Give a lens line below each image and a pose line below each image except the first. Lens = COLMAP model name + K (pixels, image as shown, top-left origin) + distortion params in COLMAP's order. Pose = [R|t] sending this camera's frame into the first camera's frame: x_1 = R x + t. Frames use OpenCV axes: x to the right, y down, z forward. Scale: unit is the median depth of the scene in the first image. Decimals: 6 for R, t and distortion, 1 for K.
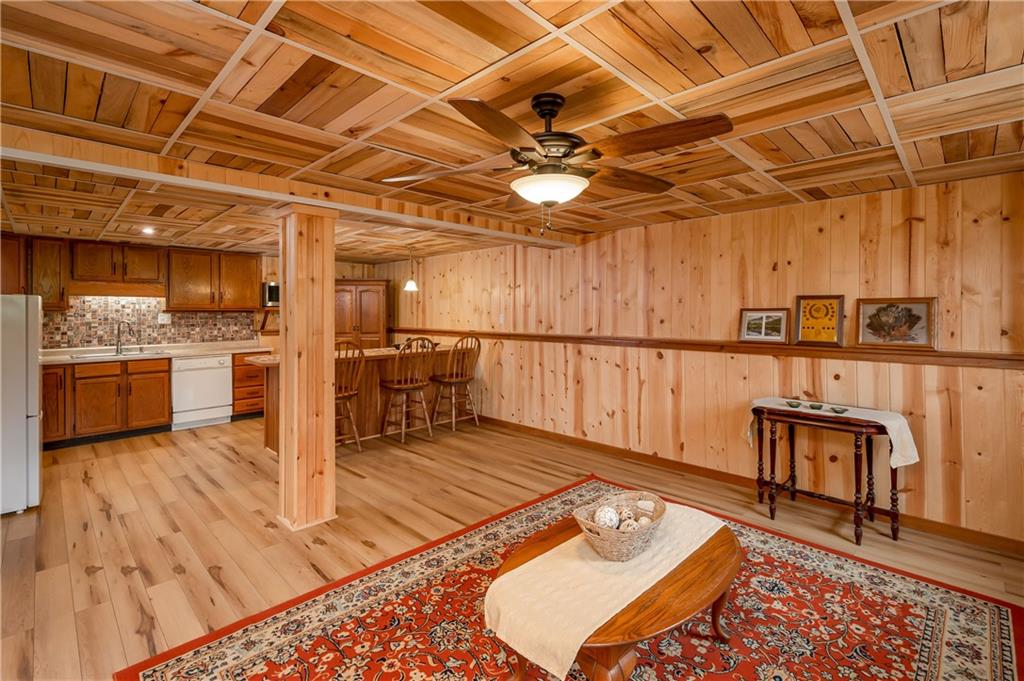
lens RADIAL K [[479.3, 0, 508.5], [0, 479.3, 311.3], [0, 0, 1]] dist [-0.001702, -0.000382]
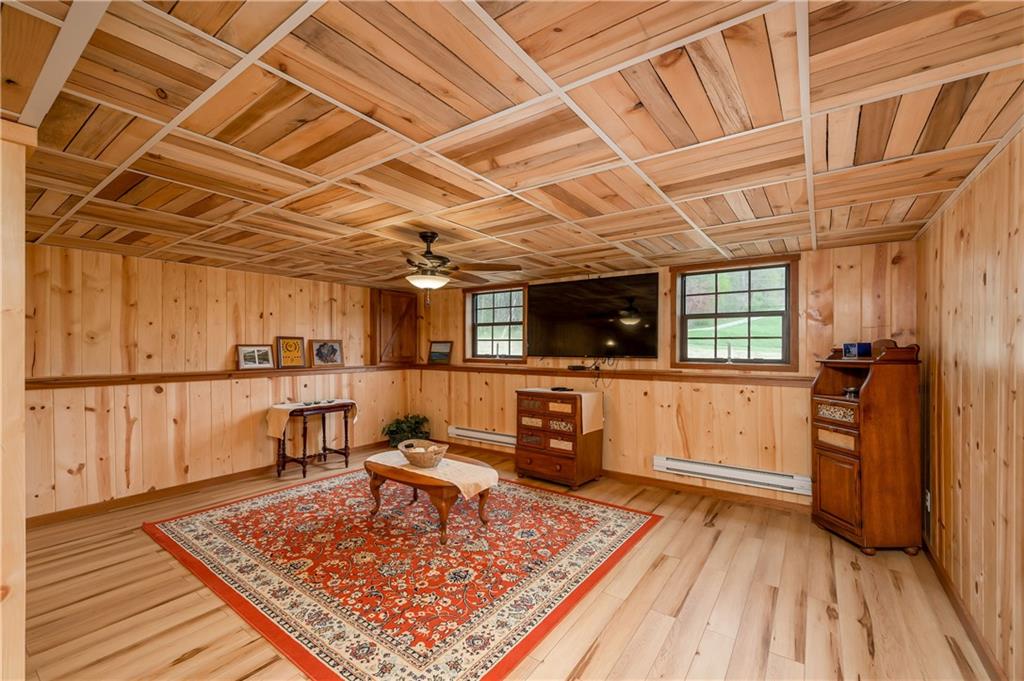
lens RADIAL K [[414.5, 0, 509.0], [0, 414.5, 348.4], [0, 0, 1]] dist [-0.000308, -0.000004]
pose [[-0.155905, -0.002029, 0.987770, -0.888415], [-0.001129, 0.999998, 0.001876, 0.002444], [-0.987771, -0.000823, -0.155907, 0.532606]]
